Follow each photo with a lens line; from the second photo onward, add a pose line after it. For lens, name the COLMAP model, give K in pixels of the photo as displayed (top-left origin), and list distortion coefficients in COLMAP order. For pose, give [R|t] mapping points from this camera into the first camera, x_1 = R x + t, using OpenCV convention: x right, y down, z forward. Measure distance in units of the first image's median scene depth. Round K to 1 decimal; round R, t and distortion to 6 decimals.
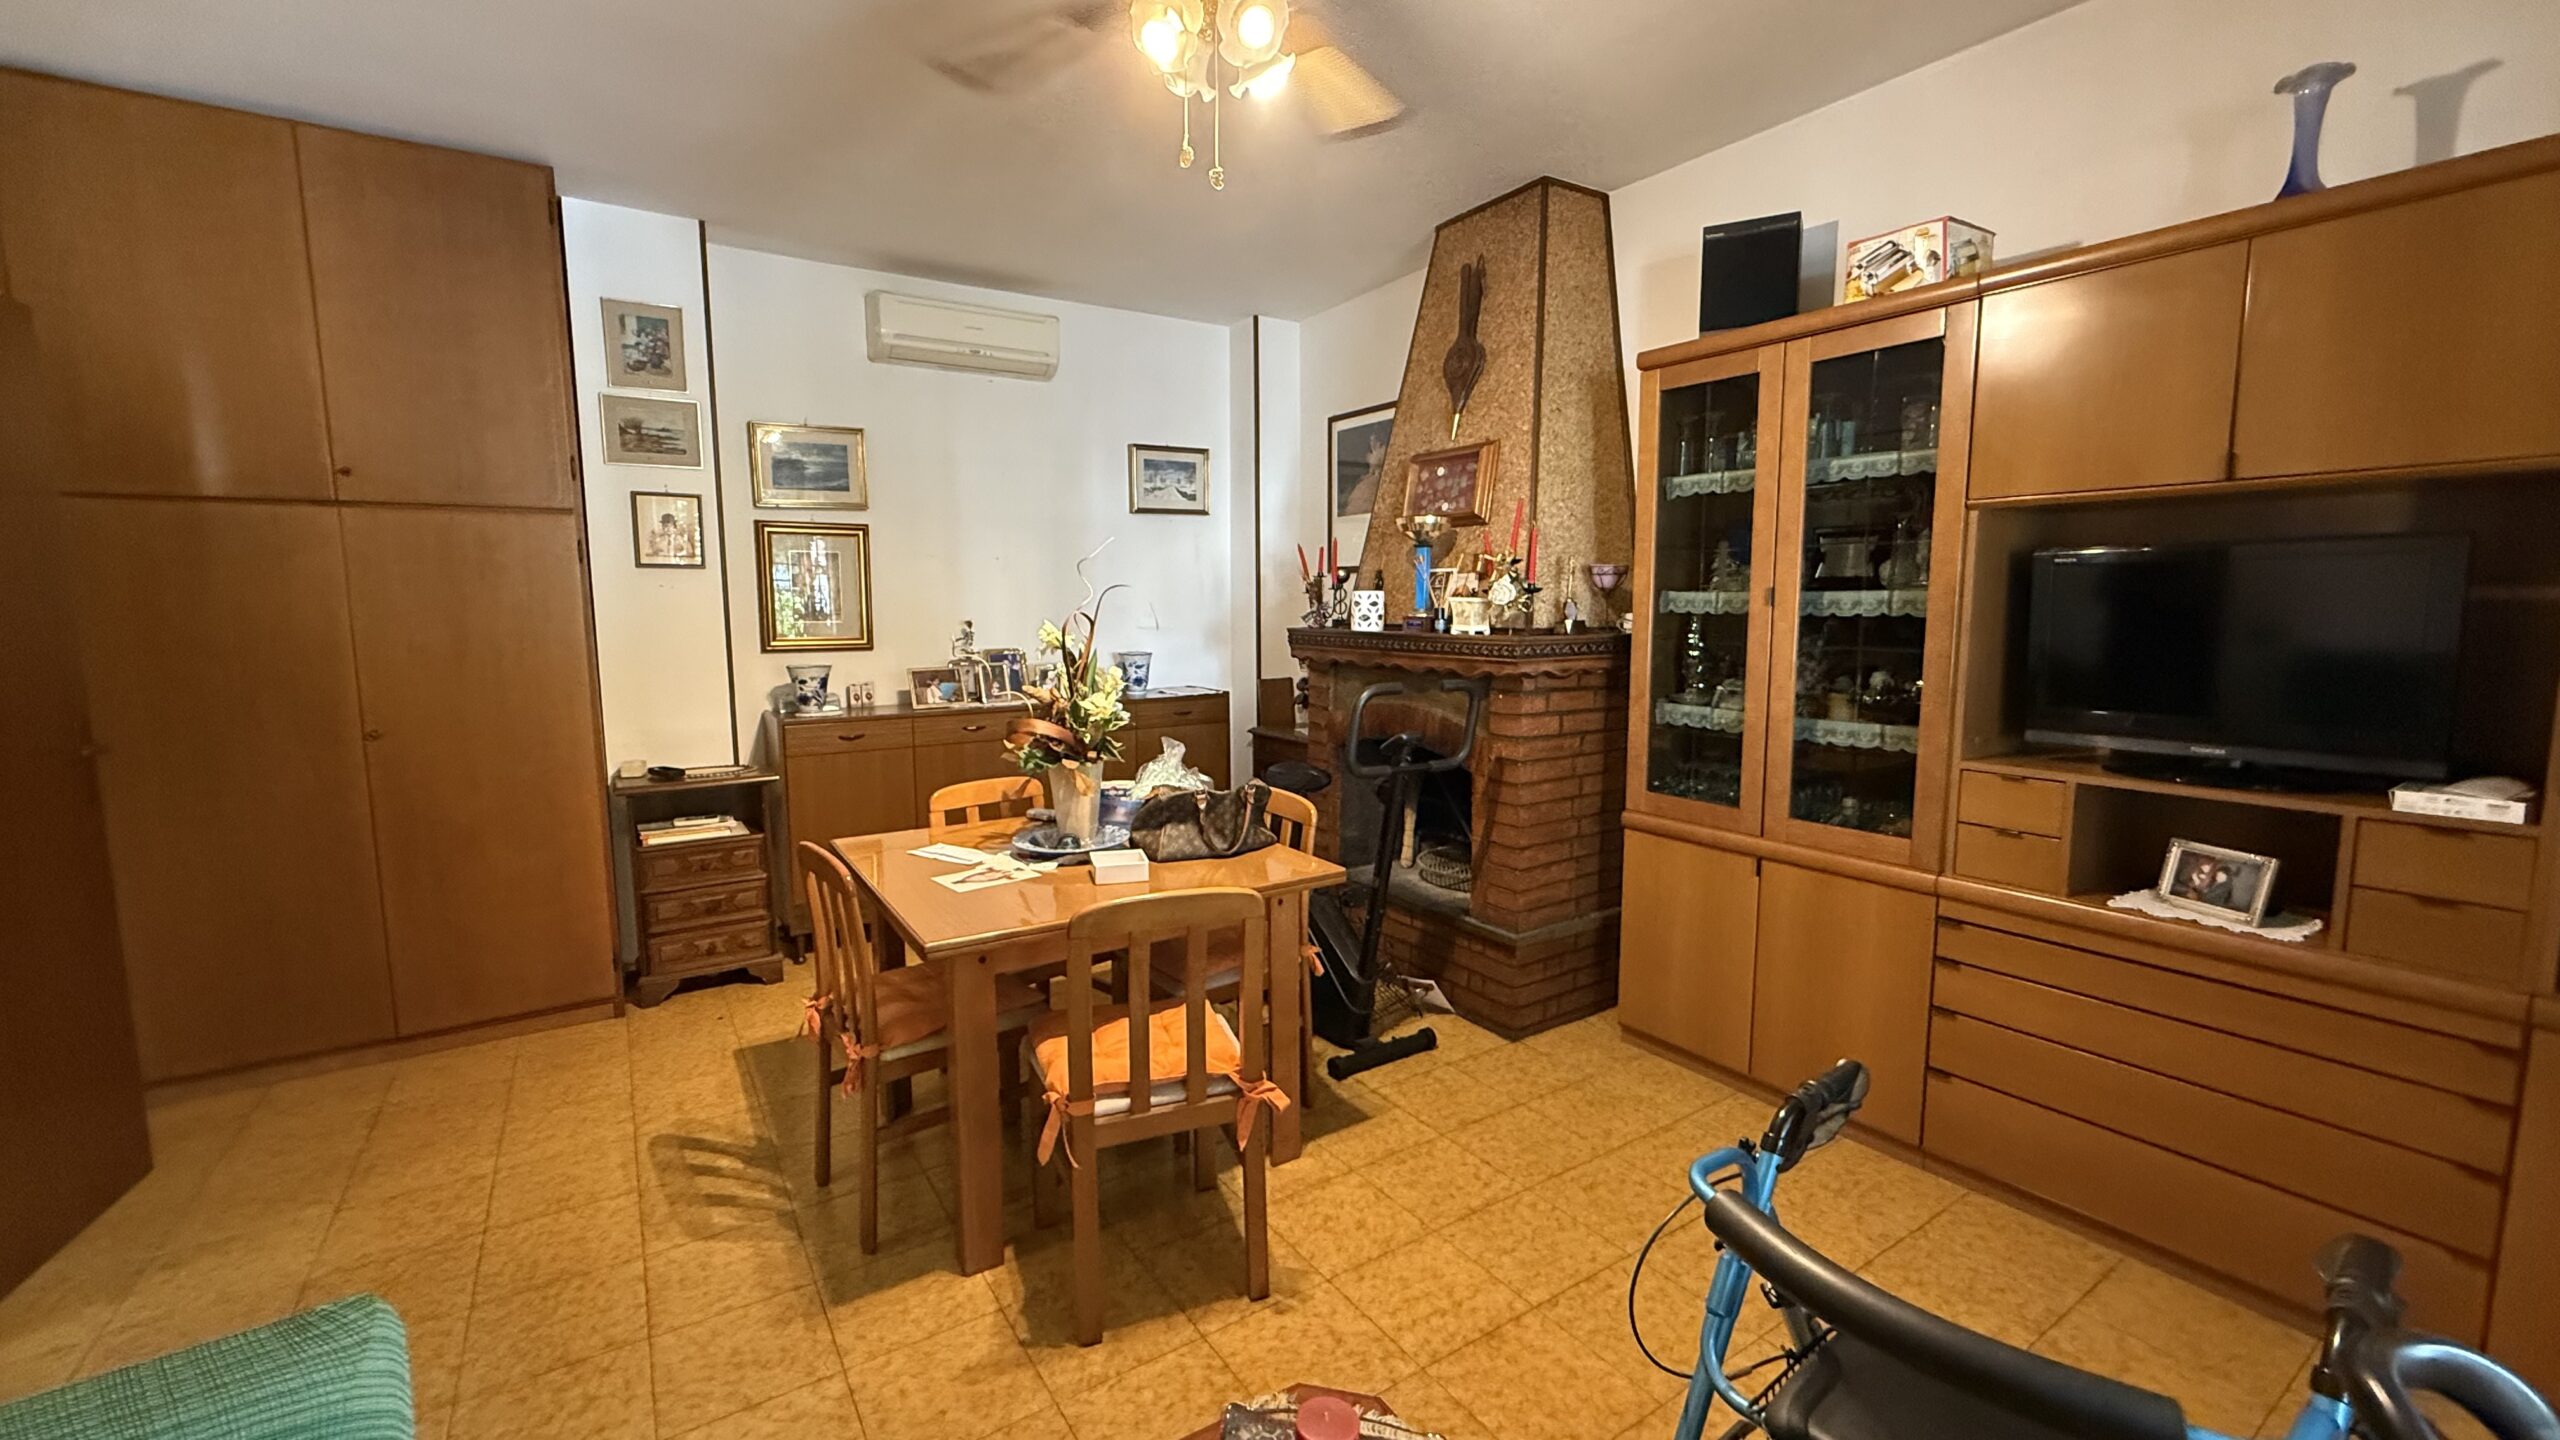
lens RADIAL K [[1023.8, 0, 1273.9], [0, 1023.8, 717.0], [0, 0, 1]] dist [0.000110, 0.000119]
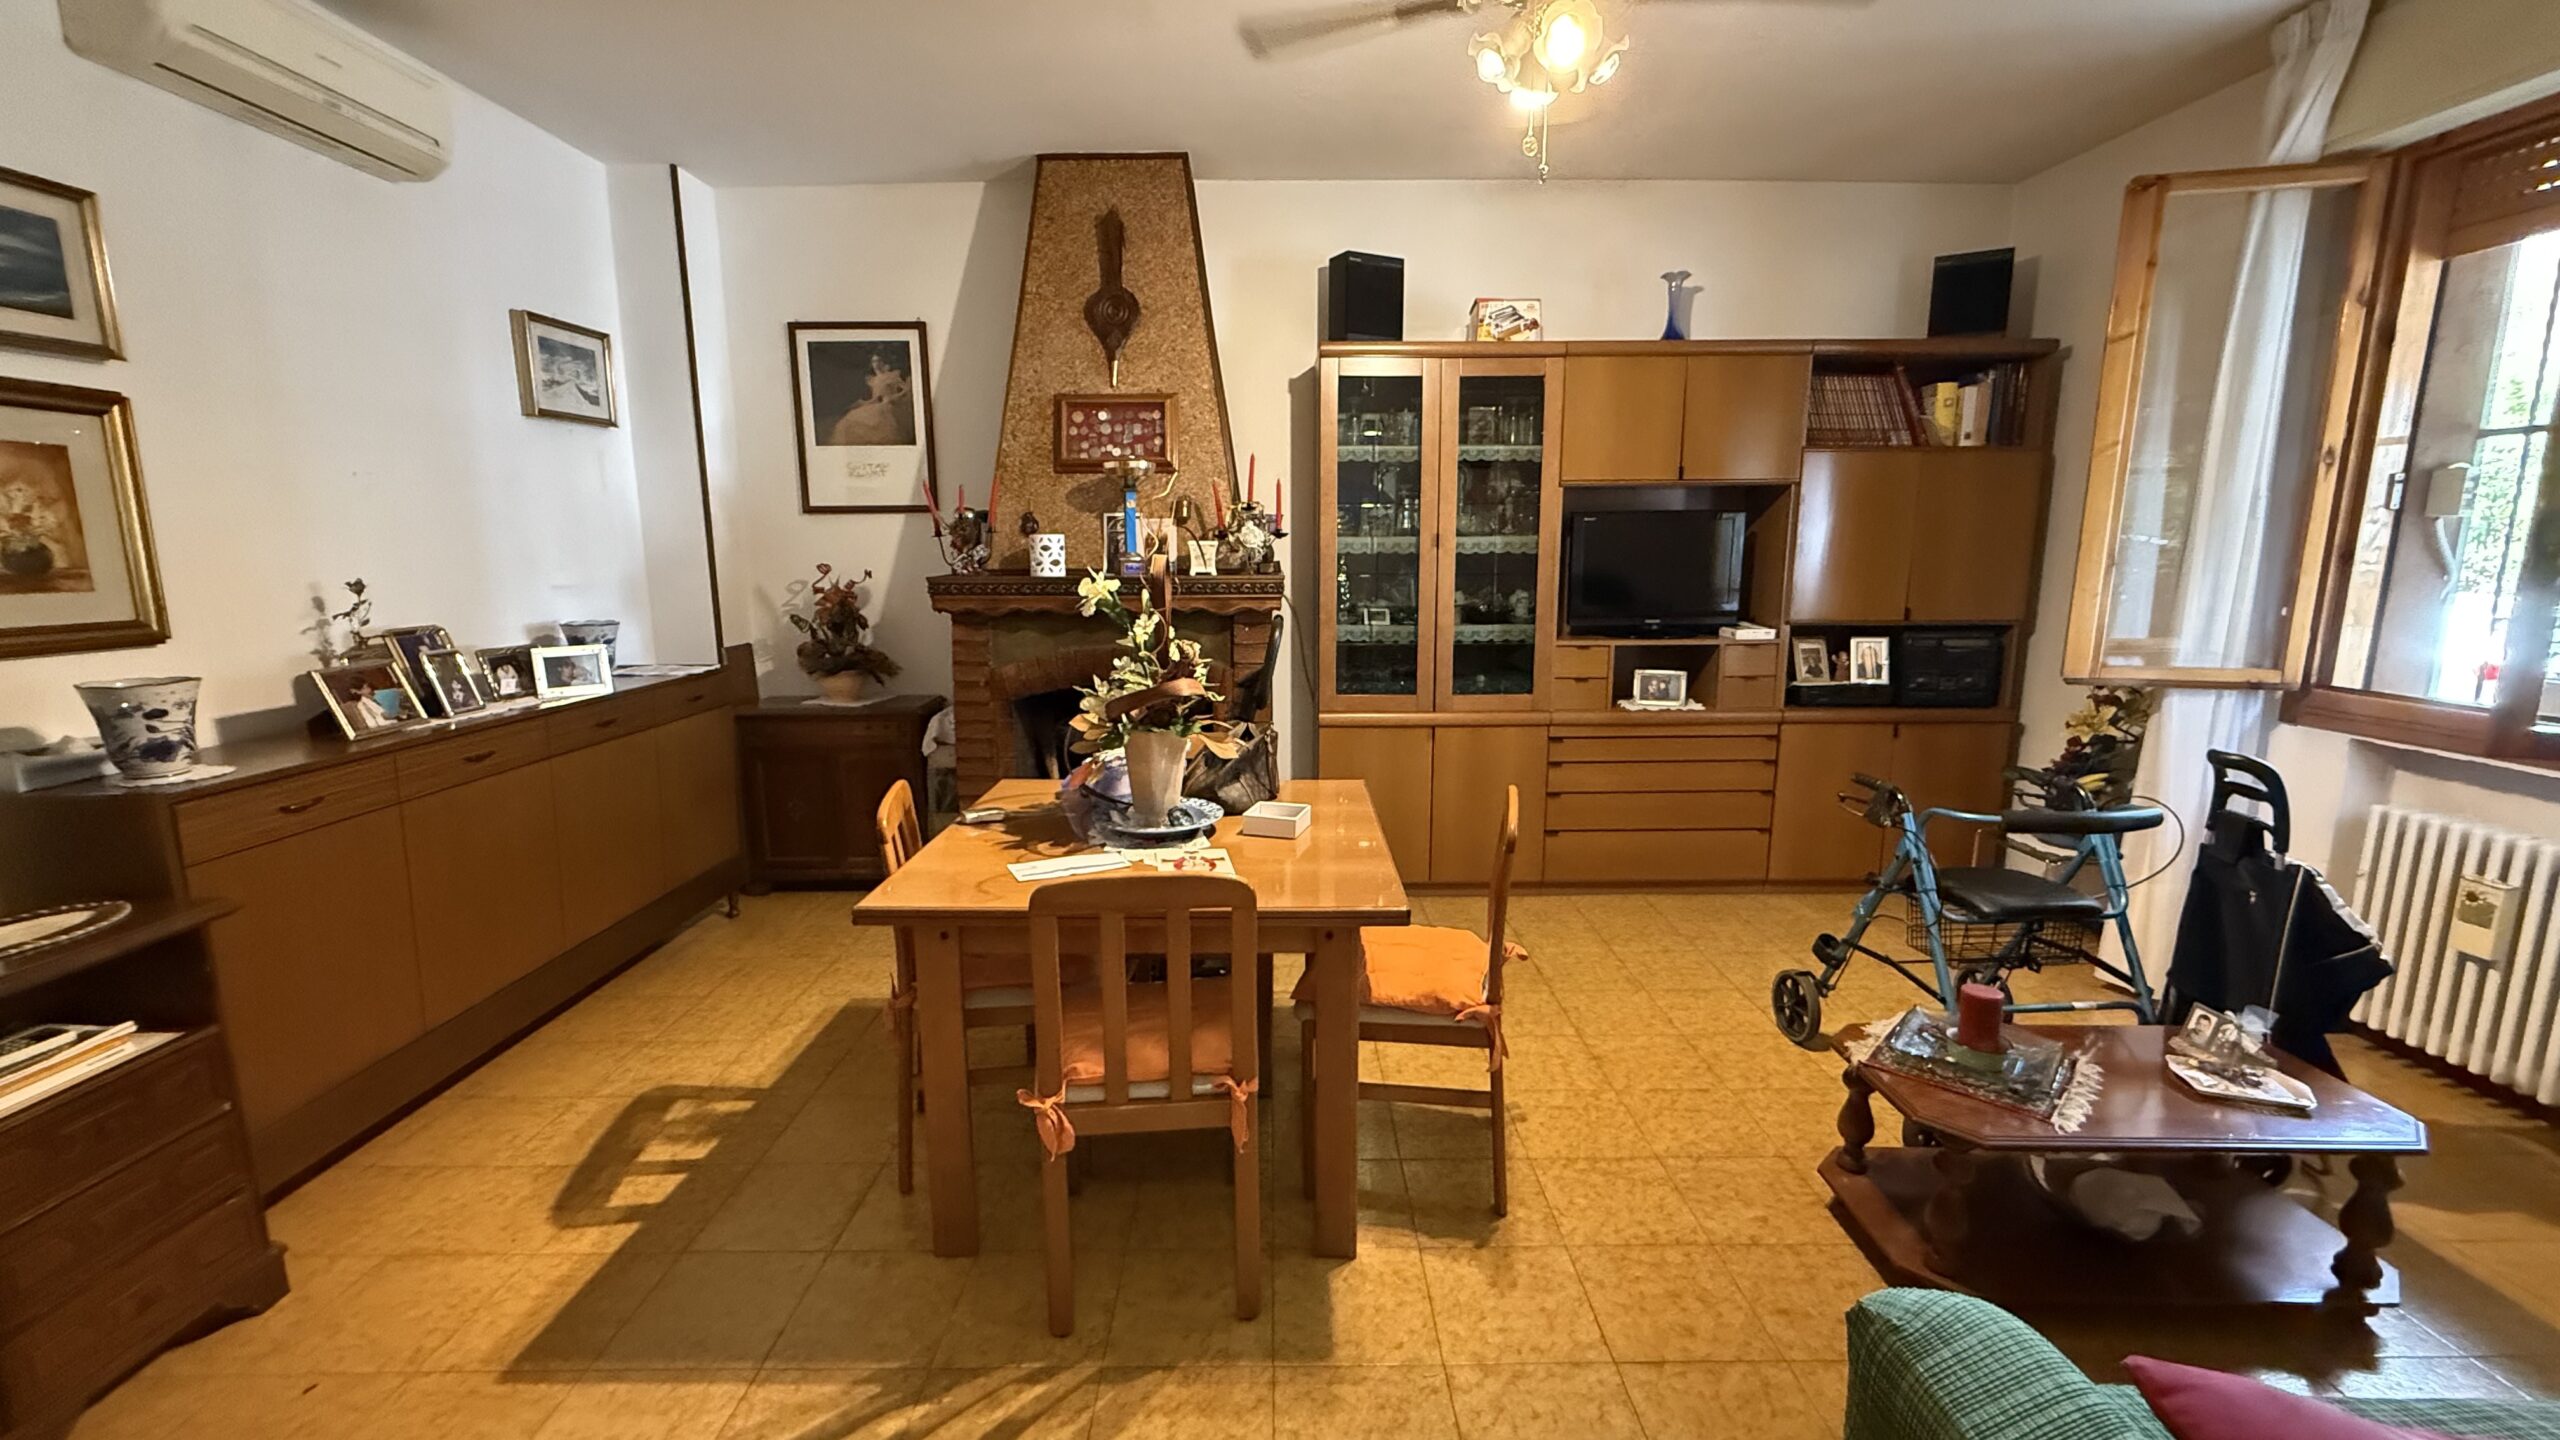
lens RADIAL K [[1023.2, 0, 1274.3], [0, 1023.2, 715.9], [0, 0, 1]] dist [0.000464, 0.000095]
pose [[0.544335, -0.140126, 0.827081, -0.852561], [0.098714, 0.989799, 0.102727, -0.046091], [-0.833039, 0.025727, 0.552615, 0.423006]]
